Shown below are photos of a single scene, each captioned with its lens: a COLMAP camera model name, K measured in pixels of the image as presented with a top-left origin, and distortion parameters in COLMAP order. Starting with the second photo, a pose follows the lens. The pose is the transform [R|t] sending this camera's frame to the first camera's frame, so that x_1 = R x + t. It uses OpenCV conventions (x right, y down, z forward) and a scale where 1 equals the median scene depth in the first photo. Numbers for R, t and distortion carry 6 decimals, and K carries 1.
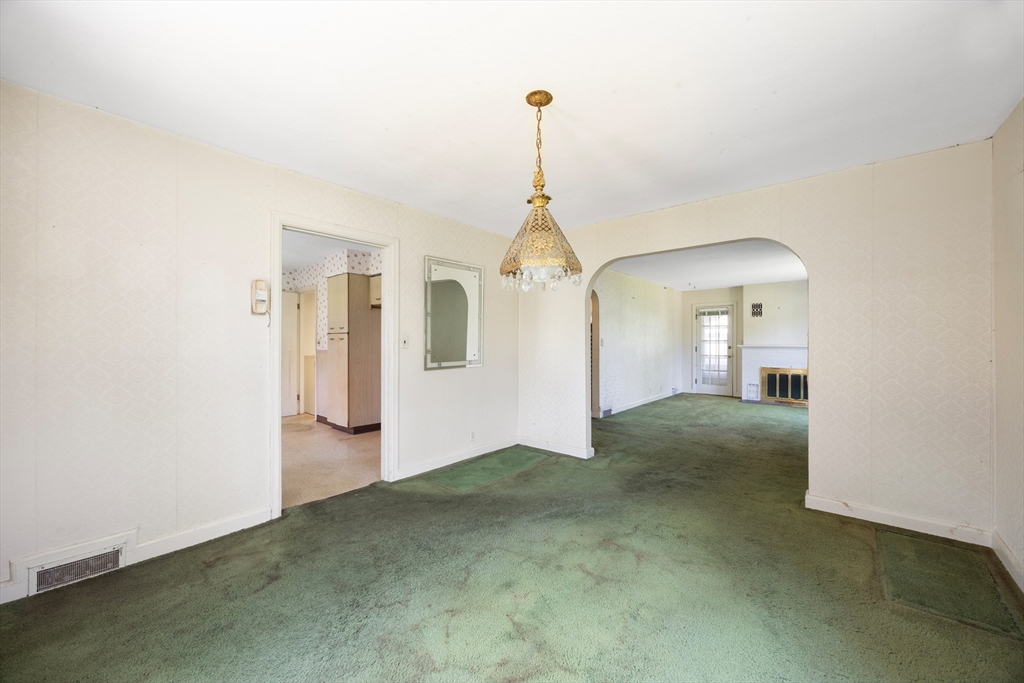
lens RADIAL K [[390.9, 0, 516.1], [0, 390.9, 342.8], [0, 0, 1]] dist [-0.002882, 0.000125]
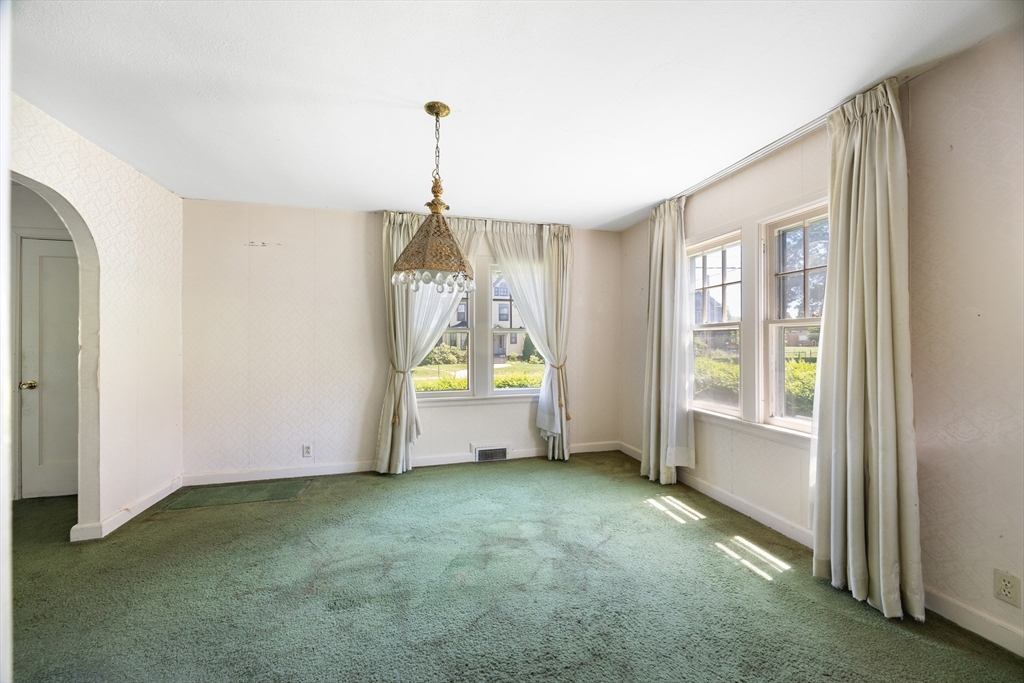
lens RADIAL K [[390.9, 0, 519.6], [0, 390.9, 338.8], [0, 0, 1]] dist [-0.002882, 0.000125]
pose [[-0.833061, 0.007379, 0.553133, -0.183160], [0.004500, 0.999968, -0.006562, 0.000154], [-0.553164, -0.002977, -0.833067, 0.455588]]
